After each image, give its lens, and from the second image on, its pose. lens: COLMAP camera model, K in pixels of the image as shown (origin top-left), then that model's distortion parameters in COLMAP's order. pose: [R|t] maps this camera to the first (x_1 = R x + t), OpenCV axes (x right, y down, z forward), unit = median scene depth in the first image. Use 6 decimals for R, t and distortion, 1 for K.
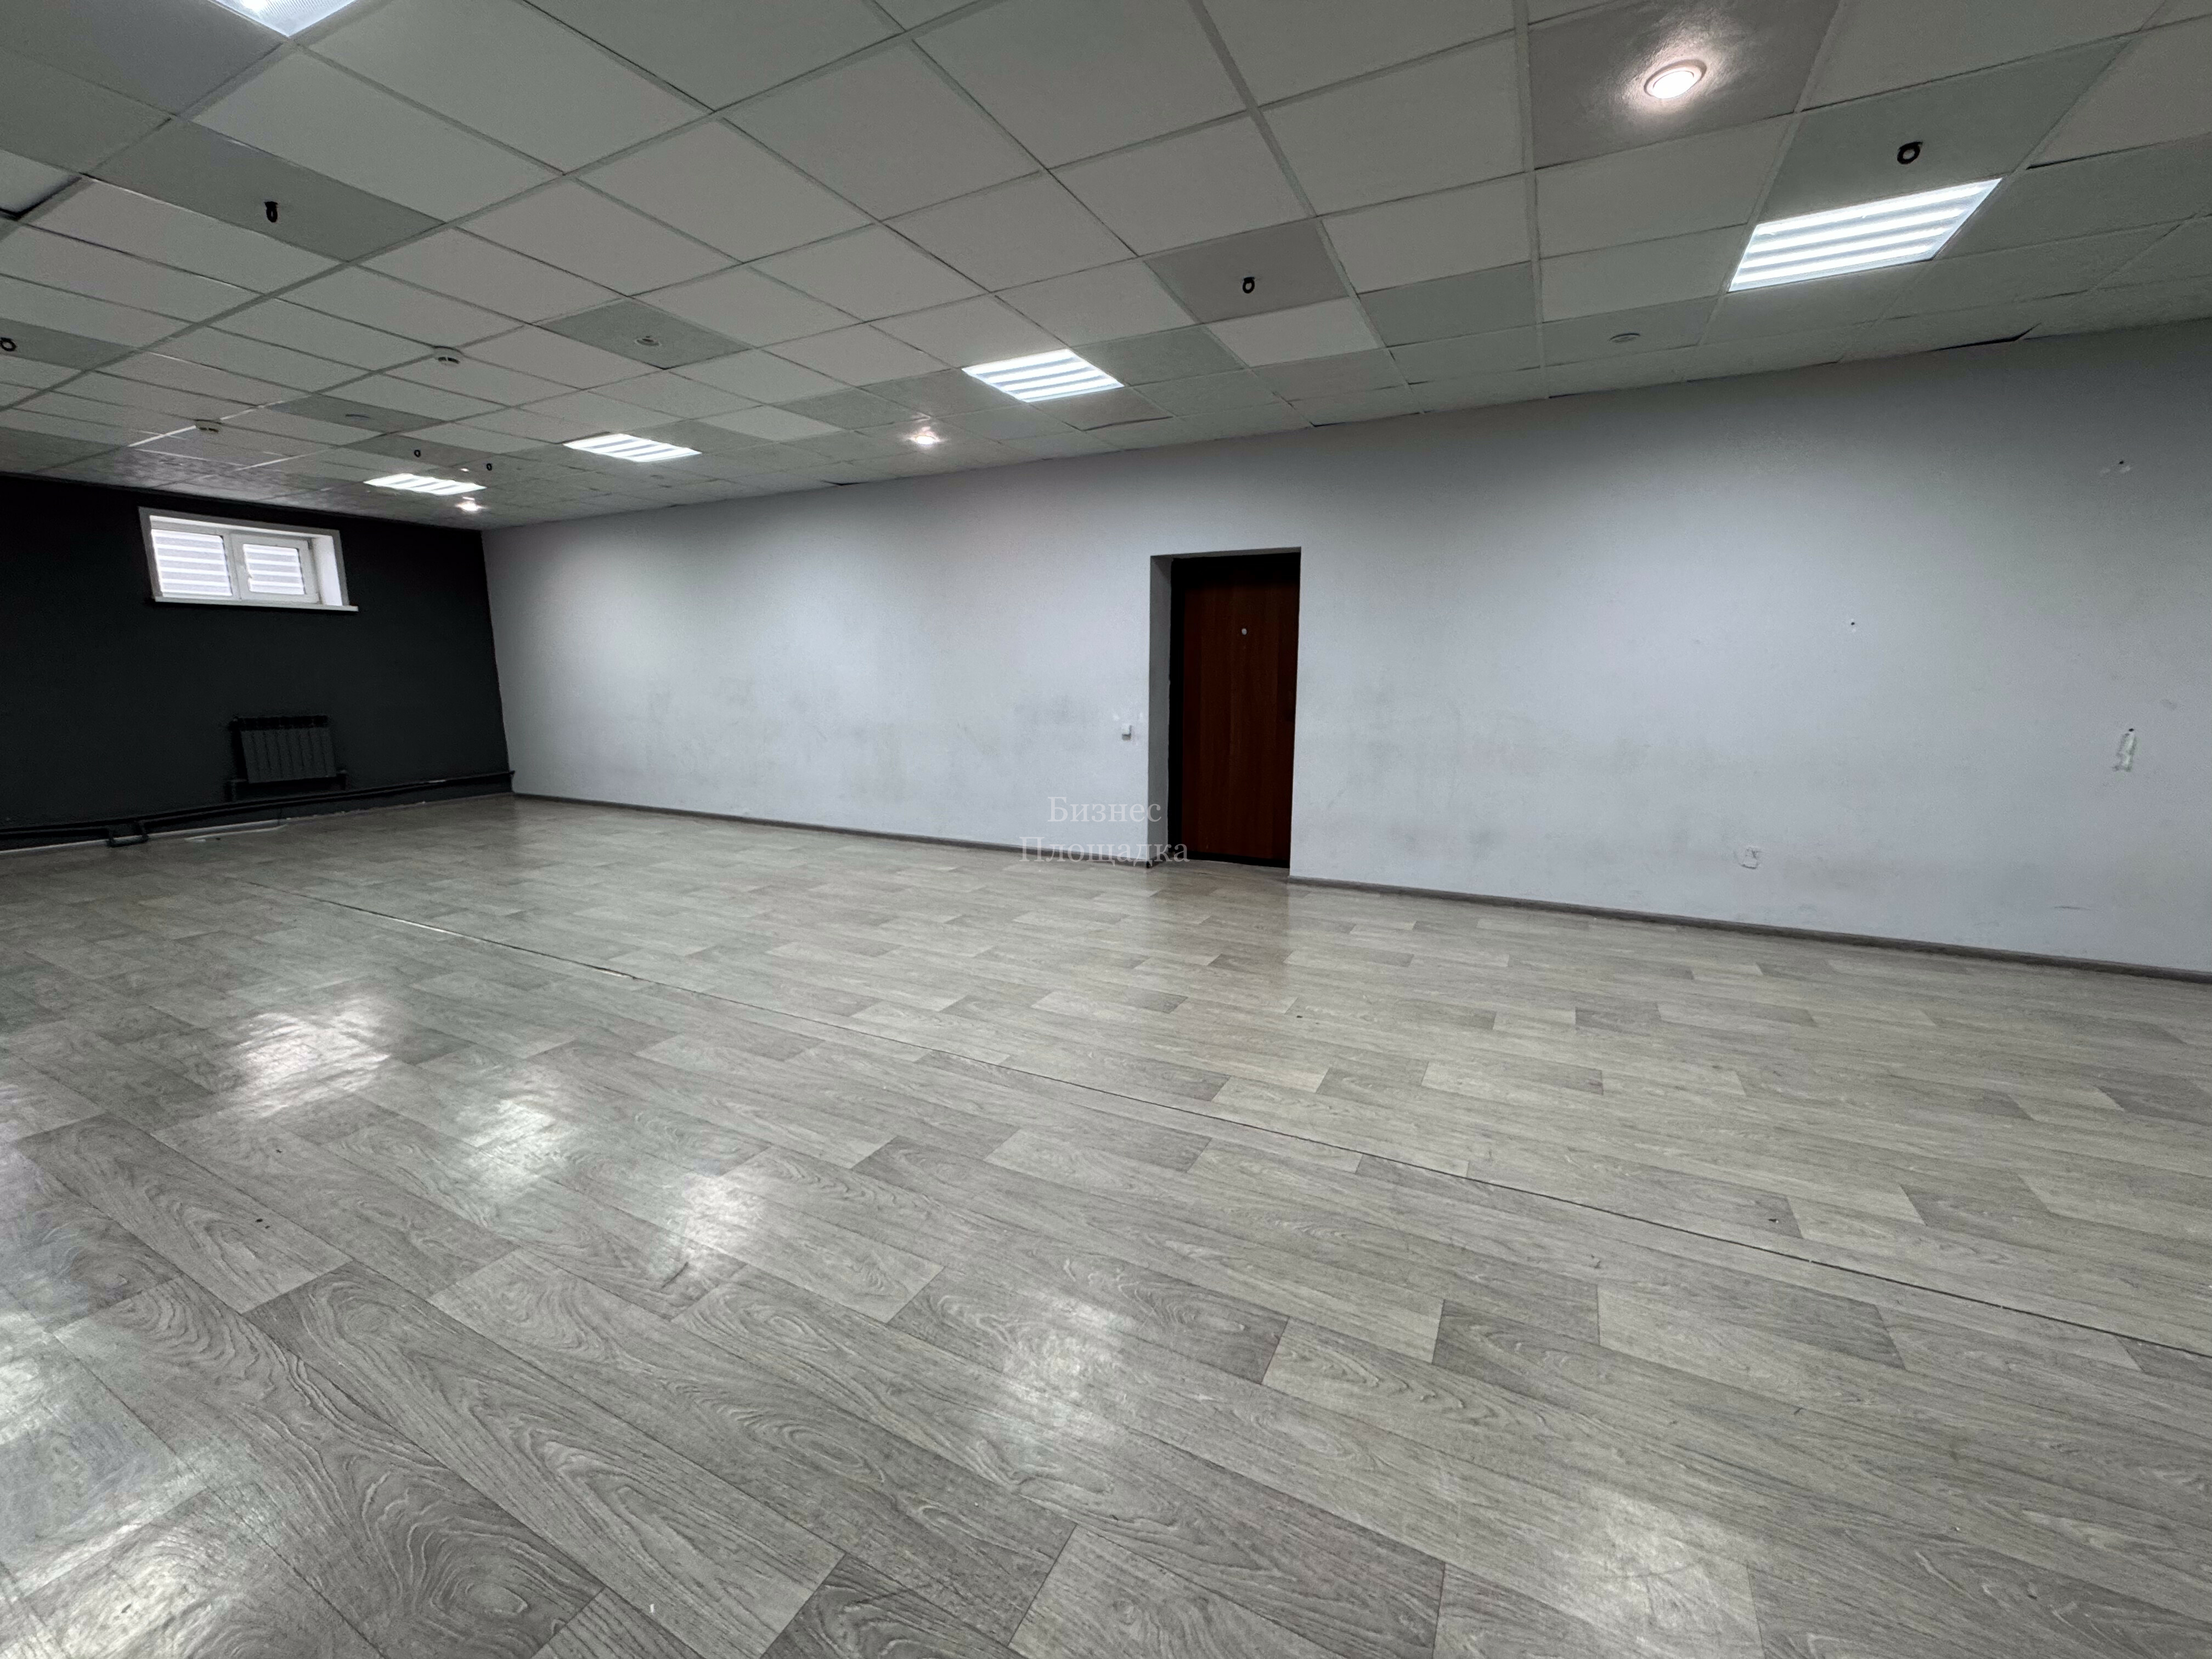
lens RADIAL K [[870.0, 0, 1096.4], [0, 870.0, 819.6], [0, 0, 1]] dist [-0.002680, 0.000336]
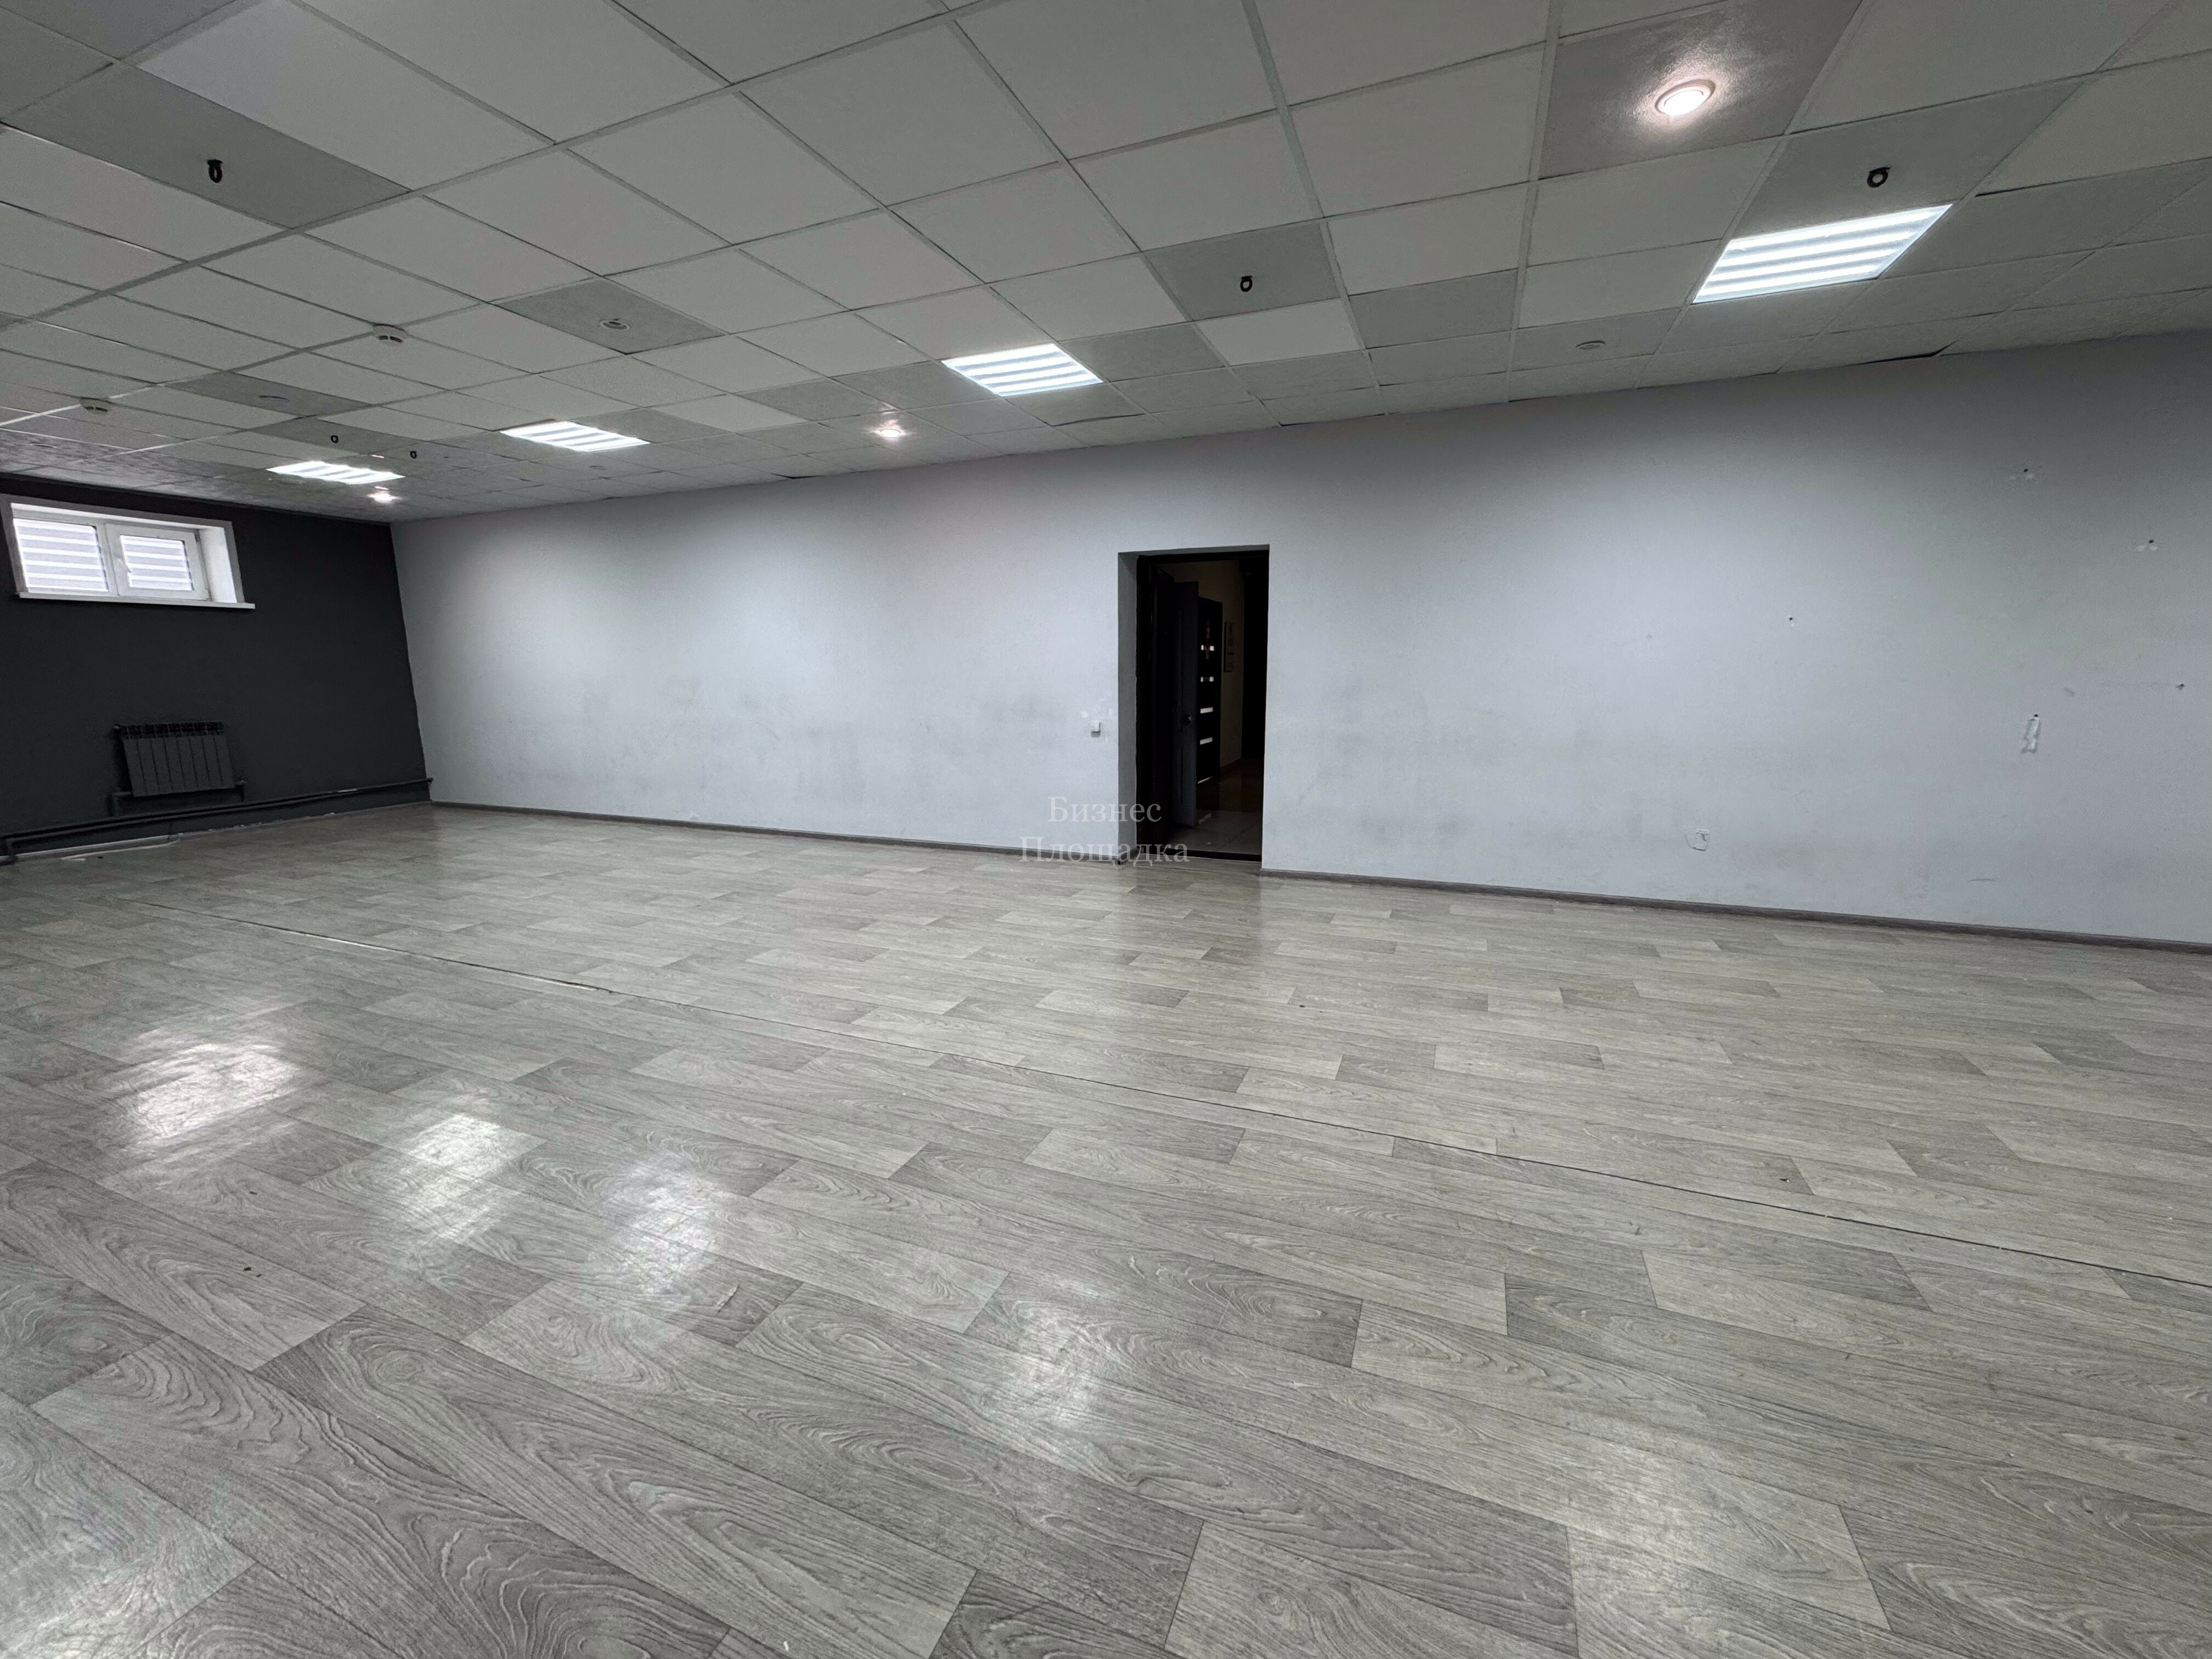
lens RADIAL K [[870.0, 0, 1090.9], [0, 870.0, 818.9], [0, 0, 1]] dist [-0.002680, 0.000336]
pose [[0.996495, -0.020158, 0.081187, -0.123555], [0.020047, 0.999797, 0.002190, 0.001039], [-0.081215, -0.000555, 0.996696, 0.010190]]
